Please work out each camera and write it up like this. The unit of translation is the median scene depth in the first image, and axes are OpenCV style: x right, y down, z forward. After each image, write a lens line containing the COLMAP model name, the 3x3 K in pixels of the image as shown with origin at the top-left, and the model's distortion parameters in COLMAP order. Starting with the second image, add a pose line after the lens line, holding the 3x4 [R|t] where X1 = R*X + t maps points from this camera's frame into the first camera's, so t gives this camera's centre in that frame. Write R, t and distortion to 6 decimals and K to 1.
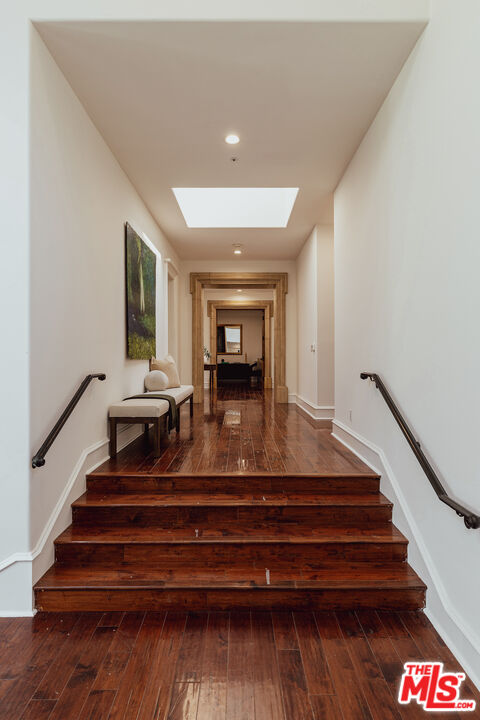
lens RADIAL K [[310.0, 0, 240.1], [0, 310.0, 358.7], [0, 0, 1]] dist [-0.001689, -0.000076]
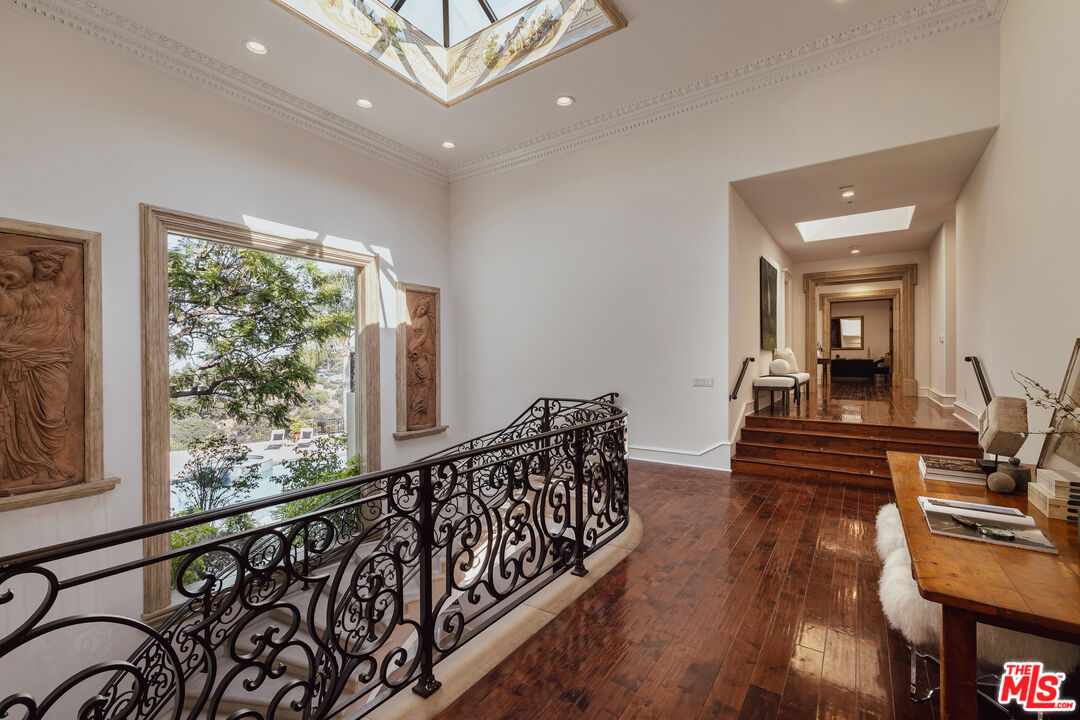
lens RADIAL K [[464.9, 0, 537.8], [0, 464.9, 361.0], [0, 0, 1]] dist [-0.001689, -0.000076]
pose [[0.812191, 0.001264, -0.583390, 0.035730], [-0.005281, 0.999973, -0.005186, 0.044558], [0.583368, 0.007293, 0.812175, -0.886069]]
